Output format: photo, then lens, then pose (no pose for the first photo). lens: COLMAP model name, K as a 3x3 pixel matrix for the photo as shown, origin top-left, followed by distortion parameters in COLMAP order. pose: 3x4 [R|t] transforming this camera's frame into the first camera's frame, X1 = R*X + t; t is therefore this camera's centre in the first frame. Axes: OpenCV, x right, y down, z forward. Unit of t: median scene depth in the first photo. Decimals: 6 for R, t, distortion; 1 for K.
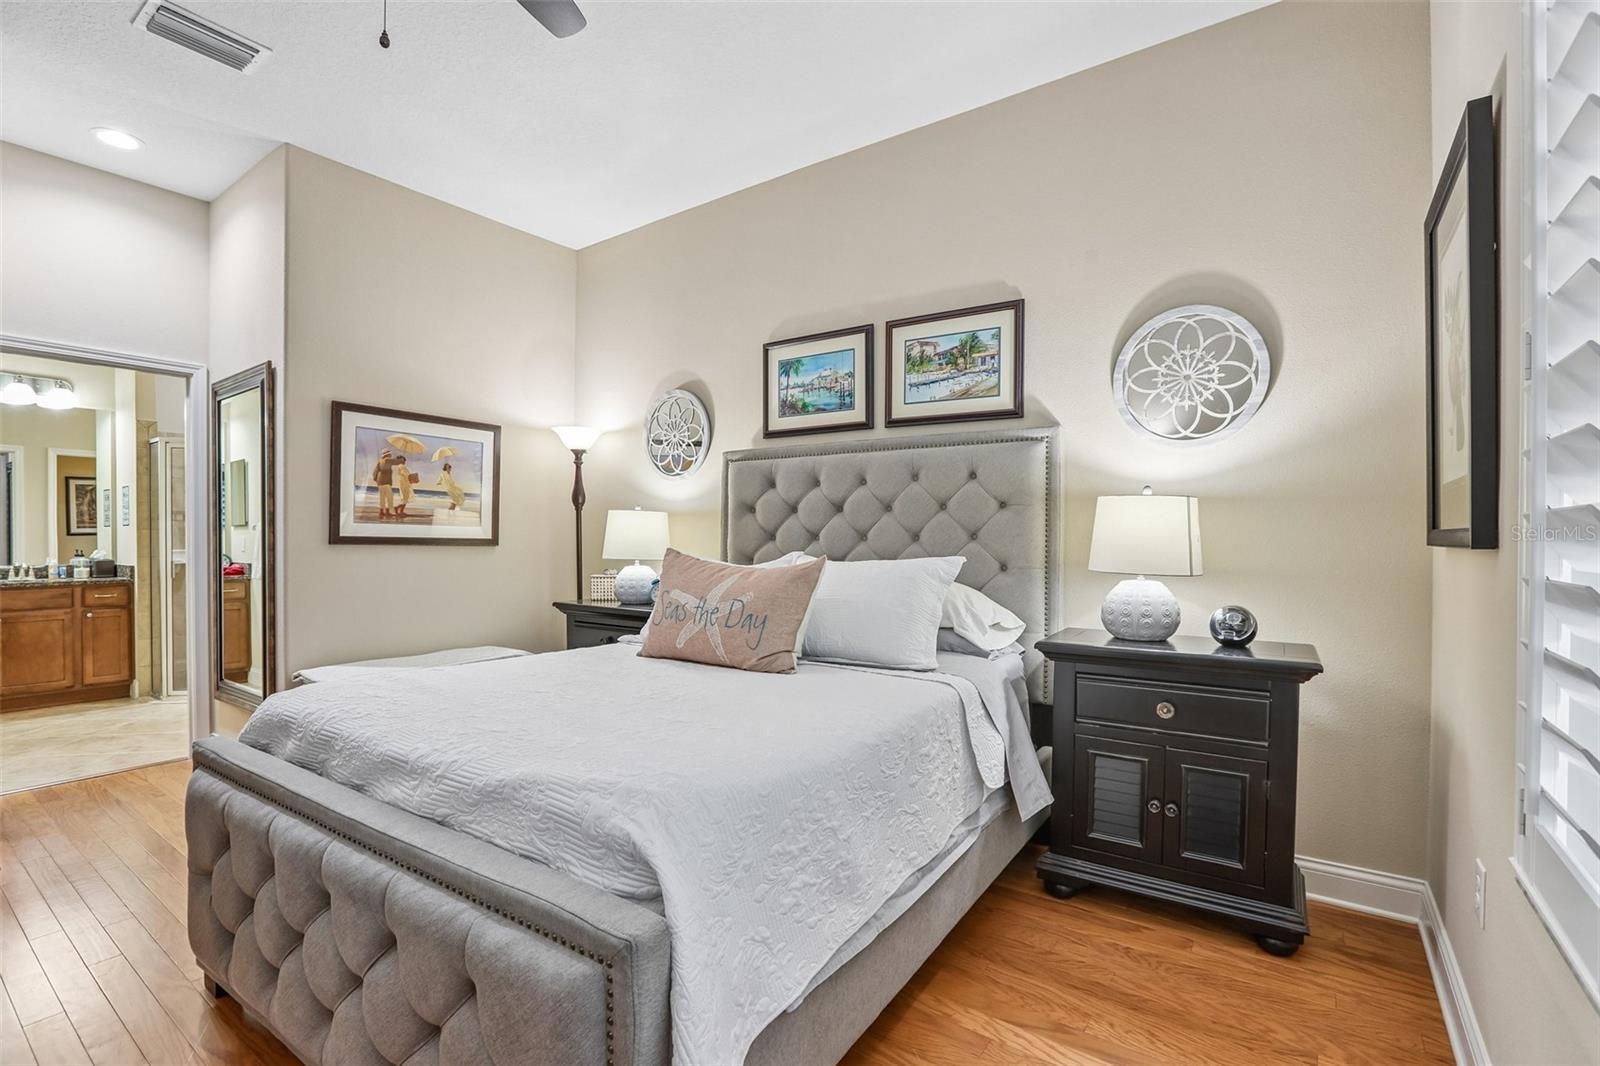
lens RADIAL K [[732.9, 0, 810.8], [0, 732.9, 545.7], [0, 0, 1]] dist [-0.049449, 0.016973]
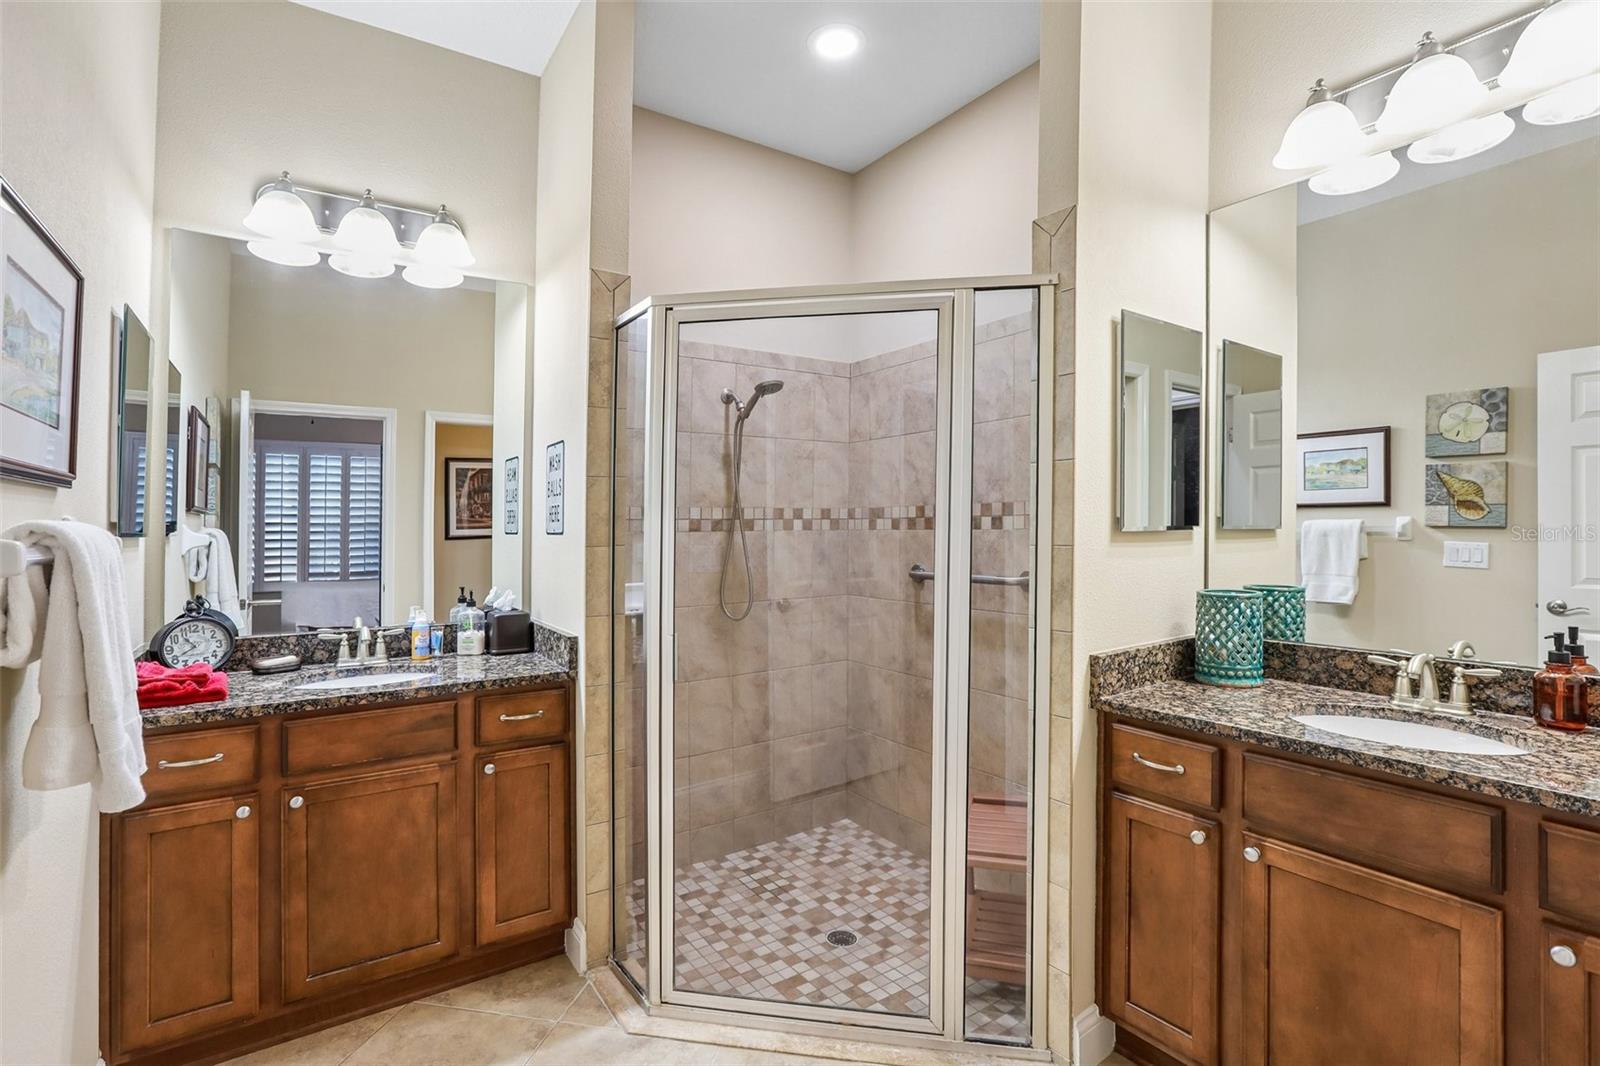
lens RADIAL K [[732.9, 0, 808.5], [0, 732.9, 522.6], [0, 0, 1]] dist [-0.049449, 0.016973]
pose [[0.940984, -0.001607, -0.338449, -0.696533], [-0.006912, 0.999689, -0.023963, -0.026824], [0.338382, 0.024888, 0.940680, 0.661844]]
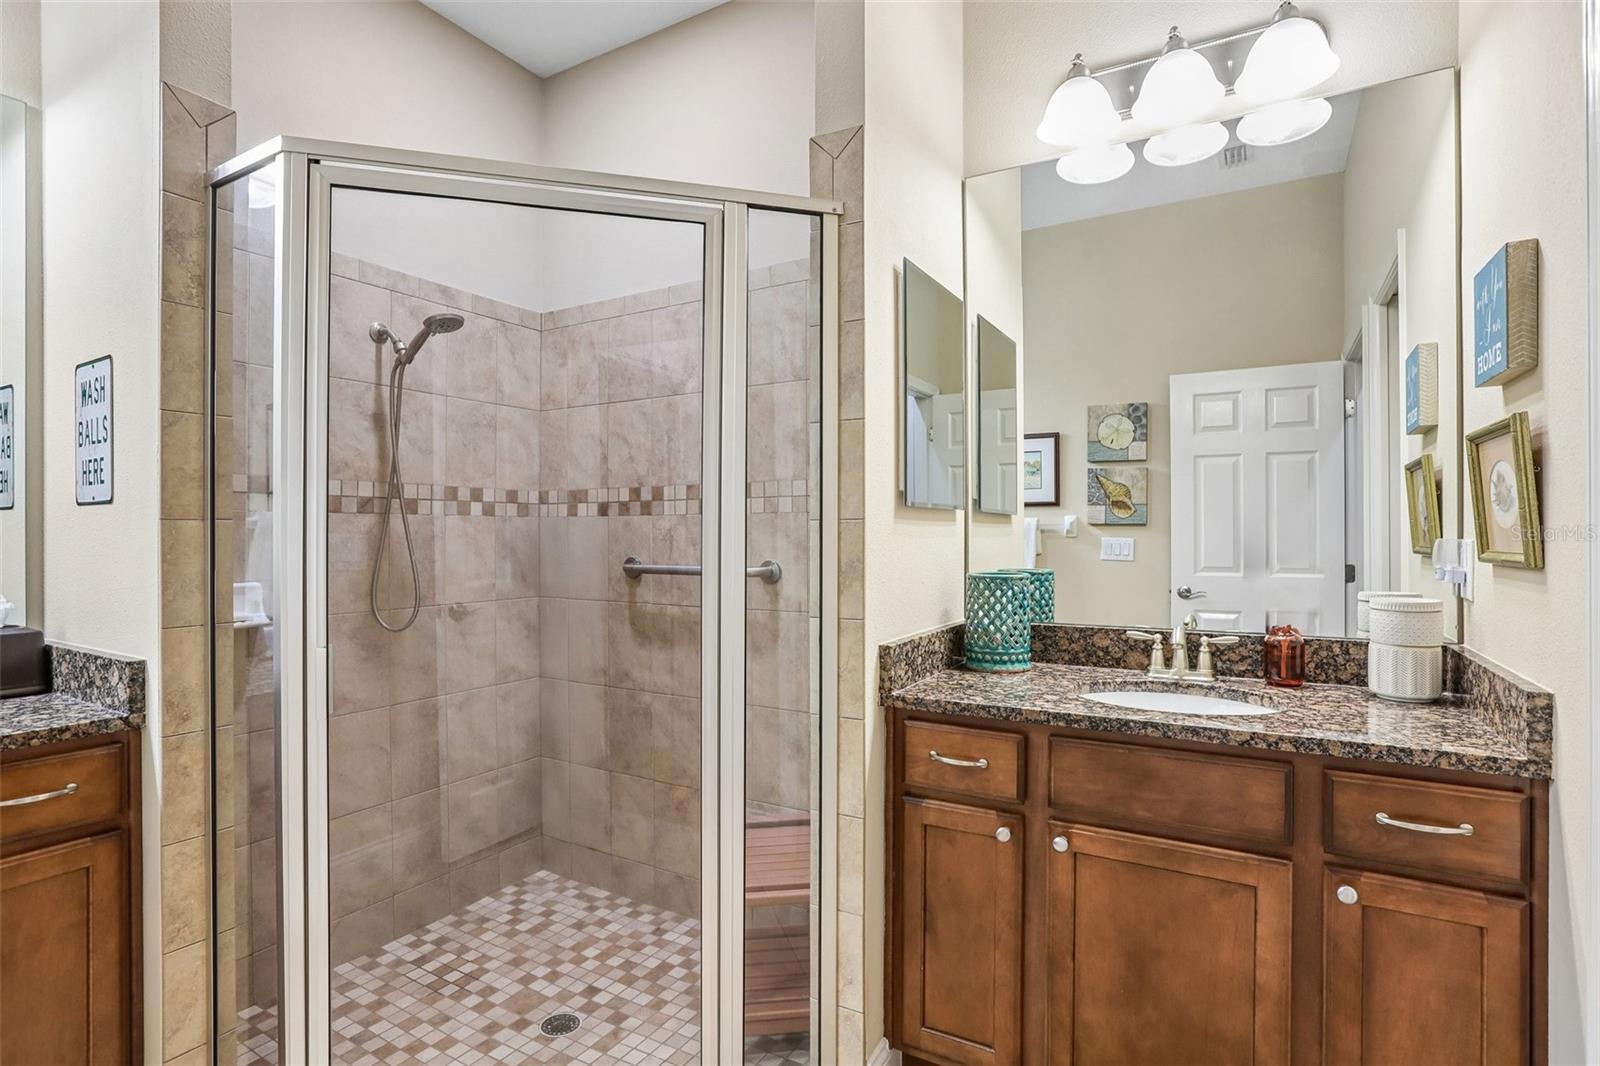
lens RADIAL K [[796.1, 0, 811.5], [0, 796.1, 548.3], [0, 0, 1]] dist [-0.045473, 0.019124]
pose [[0.996418, 0.004508, 0.084438, -0.742529], [-0.004504, 0.999990, -0.000240, -0.013138], [-0.084439, -0.000141, 0.996429, 0.706416]]
